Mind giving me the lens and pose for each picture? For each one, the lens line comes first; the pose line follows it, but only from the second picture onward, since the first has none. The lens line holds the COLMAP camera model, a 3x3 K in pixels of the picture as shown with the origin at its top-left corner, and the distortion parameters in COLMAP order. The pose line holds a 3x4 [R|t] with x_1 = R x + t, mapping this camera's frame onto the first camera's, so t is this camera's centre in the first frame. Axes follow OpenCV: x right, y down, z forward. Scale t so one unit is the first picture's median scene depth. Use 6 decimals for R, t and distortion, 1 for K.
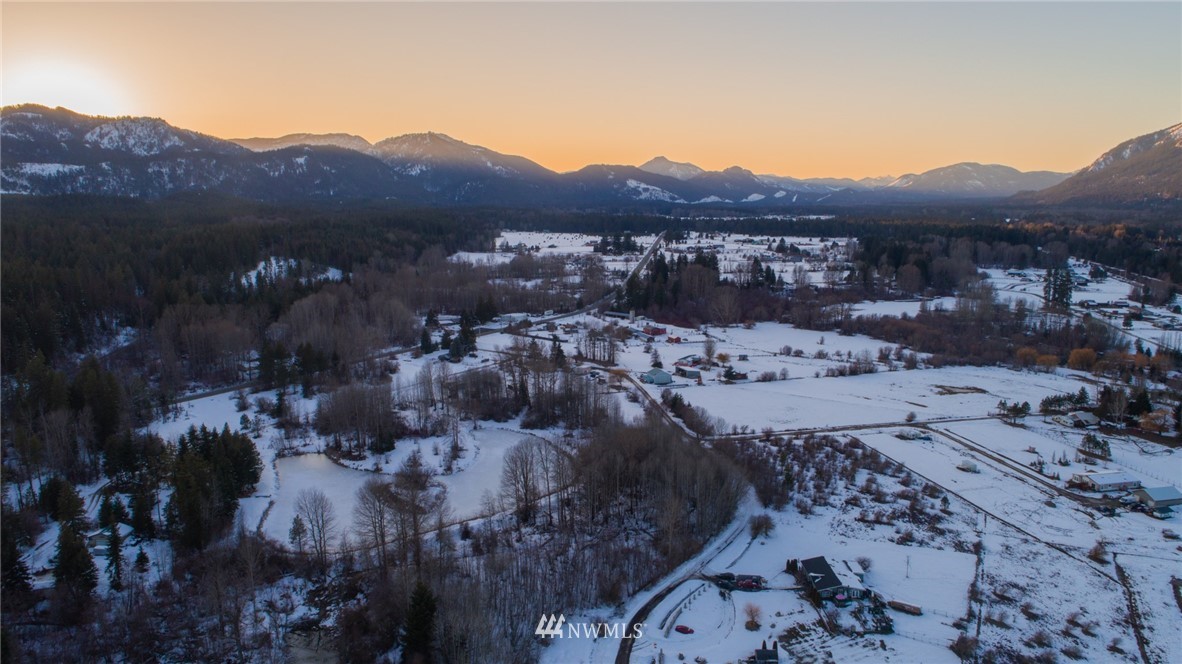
lens RADIAL K [[796.7, 0, 591.0], [0, 796.7, 332.0], [0, 0, 1]] dist [-0.011825, 0.003911]
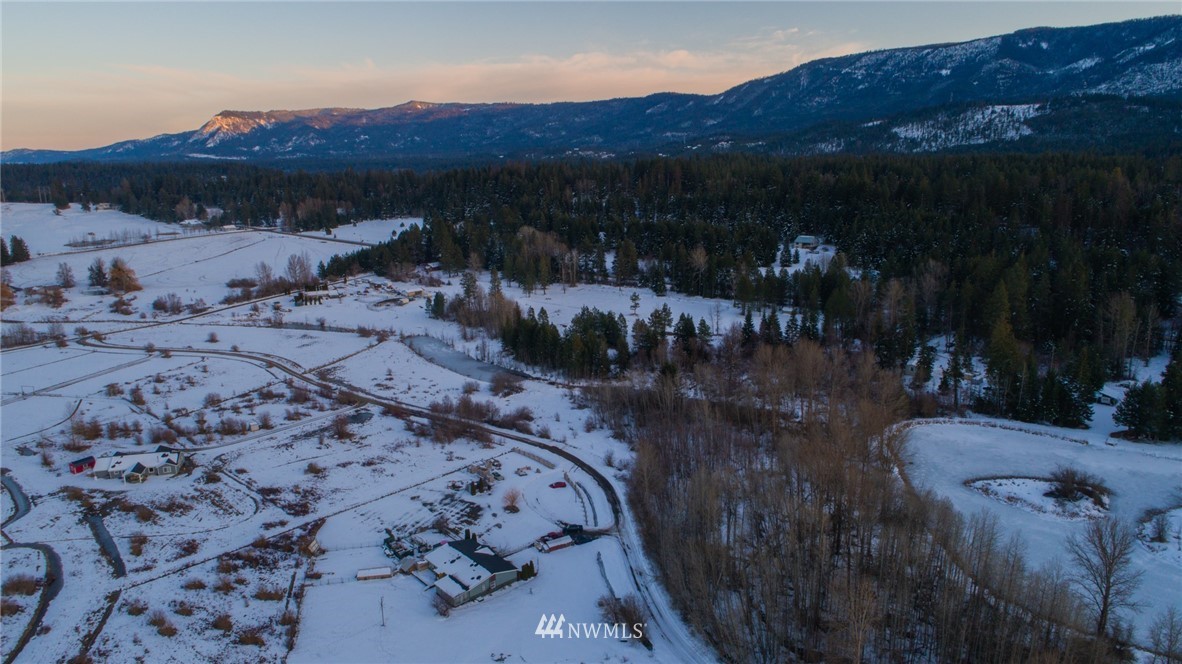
lens RADIAL K [[796.7, 0, 591.0], [0, 796.7, 332.0], [0, 0, 1]] dist [-0.011825, 0.003911]
pose [[-0.745246, 0.166388, -0.645696, 0.744912], [-0.099014, 0.930015, 0.353933, -0.211003], [0.659398, 0.327700, -0.676615, 1.676845]]
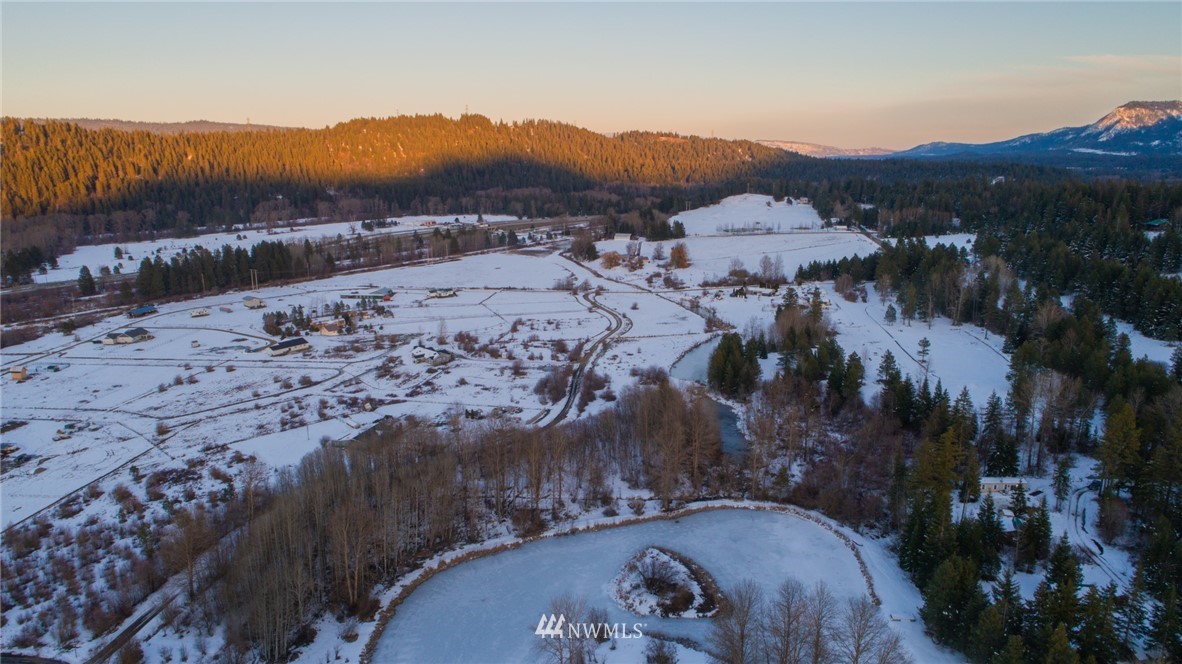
lens RADIAL K [[796.7, 0, 591.0], [0, 796.7, 332.0], [0, 0, 1]] dist [-0.011825, 0.003911]
pose [[-0.955561, -0.048363, 0.290800, -0.476003], [0.068709, 0.922744, 0.379239, -0.366283], [-0.286676, 0.382366, -0.878415, 2.191066]]
